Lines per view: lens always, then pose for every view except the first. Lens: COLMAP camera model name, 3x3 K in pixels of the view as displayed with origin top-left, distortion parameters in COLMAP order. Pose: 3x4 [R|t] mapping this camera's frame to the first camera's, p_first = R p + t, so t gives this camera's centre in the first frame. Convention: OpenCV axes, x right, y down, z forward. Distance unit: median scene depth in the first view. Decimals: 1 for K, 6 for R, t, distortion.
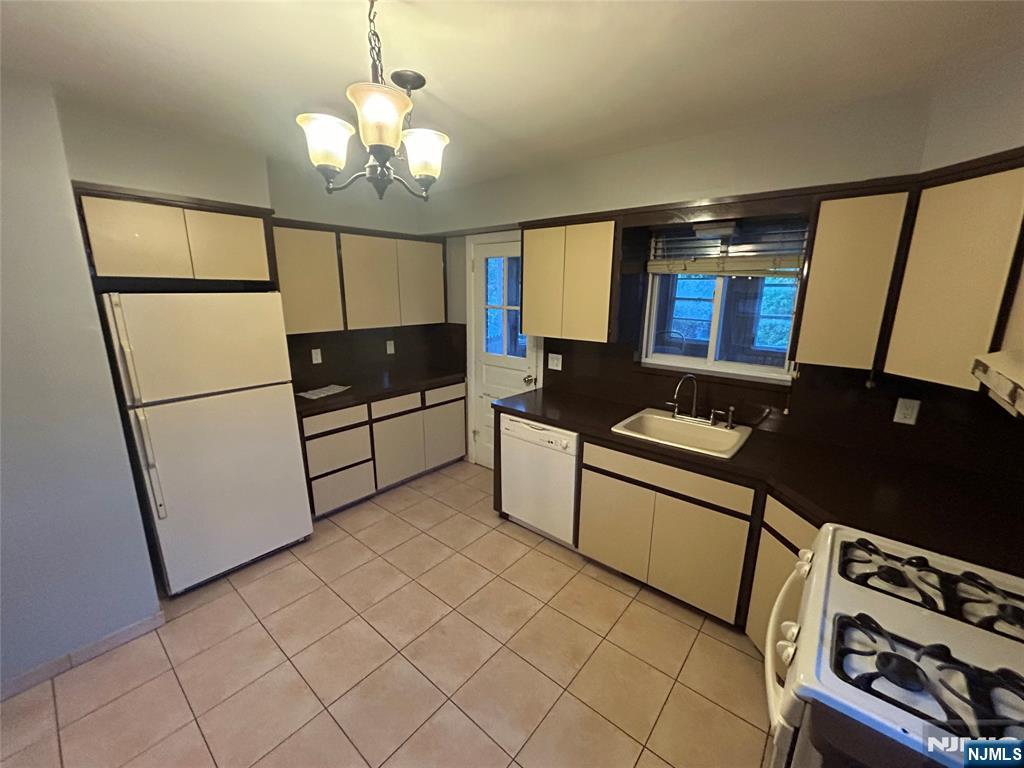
lens RADIAL K [[410.8, 0, 513.9], [0, 410.8, 385.1], [0, 0, 1]] dist [-0.001472, 0.000326]
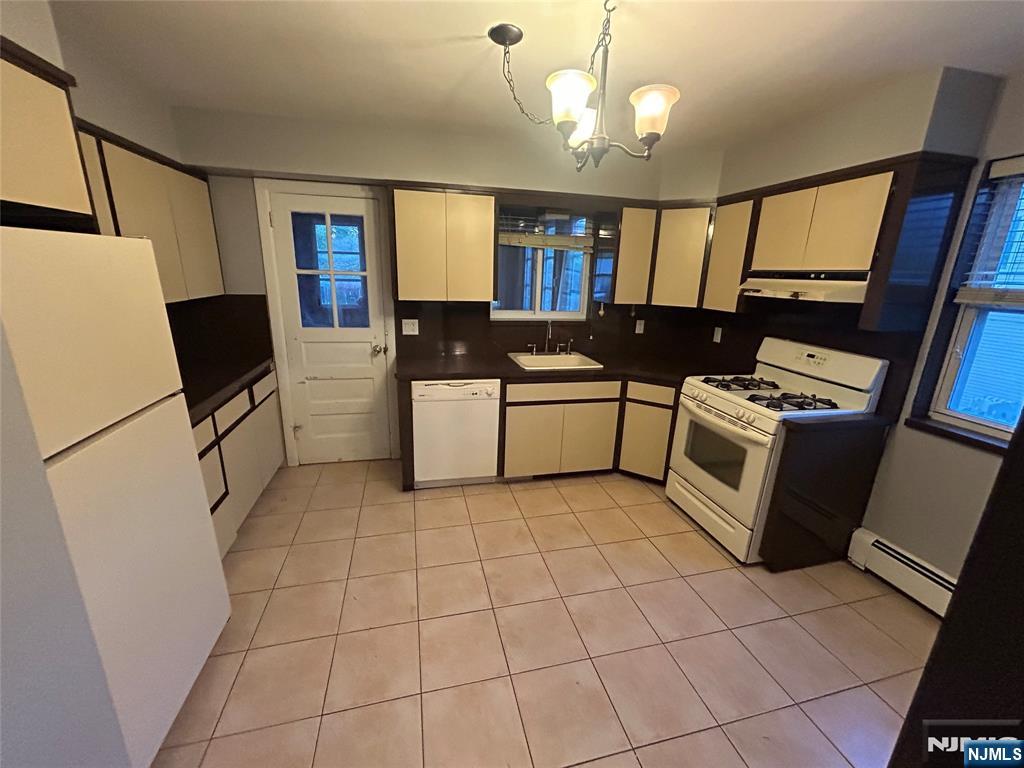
lens RADIAL K [[410.8, 0, 513.9], [0, 410.8, 385.1], [0, 0, 1]] dist [-0.001472, 0.000326]
pose [[0.594272, -0.207883, 0.776933, -0.702312], [0.157790, 0.977380, 0.140823, -0.023996], [-0.788634, 0.038905, 0.613631, 0.232662]]
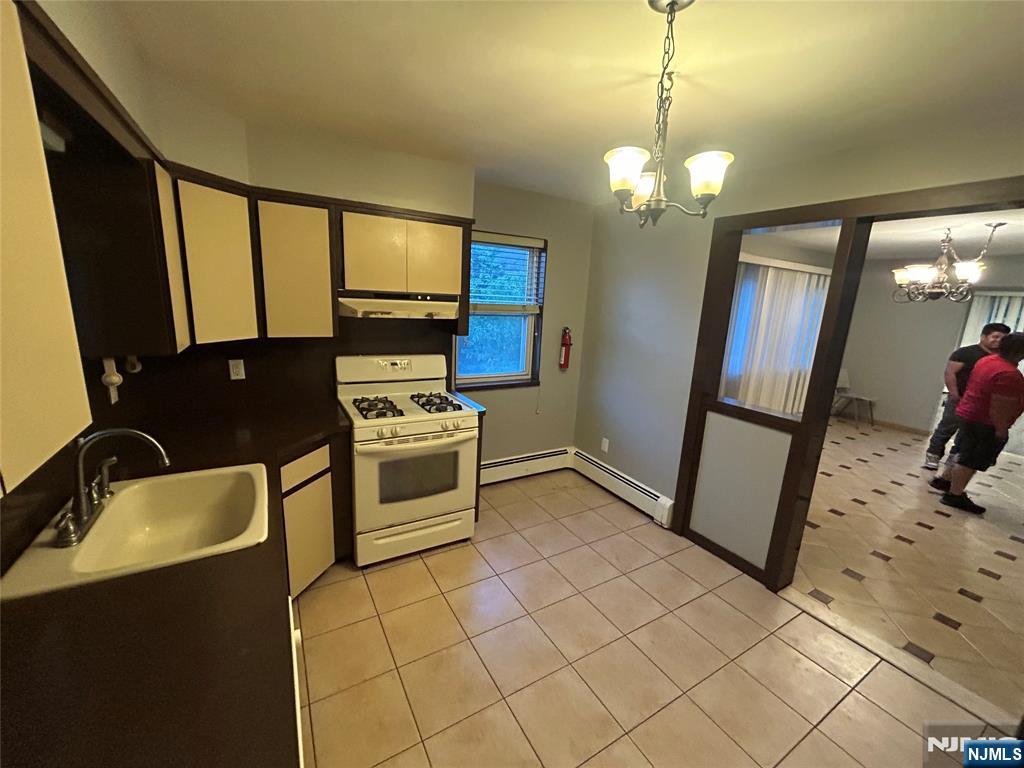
lens RADIAL K [[410.8, 0, 513.9], [0, 410.8, 385.1], [0, 0, 1]] dist [-0.001472, 0.000326]
pose [[-0.938607, -0.127221, 0.320675, -0.182952], [0.018236, 0.909926, 0.414370, -0.249459], [-0.344507, 0.394778, -0.851743, 1.134969]]
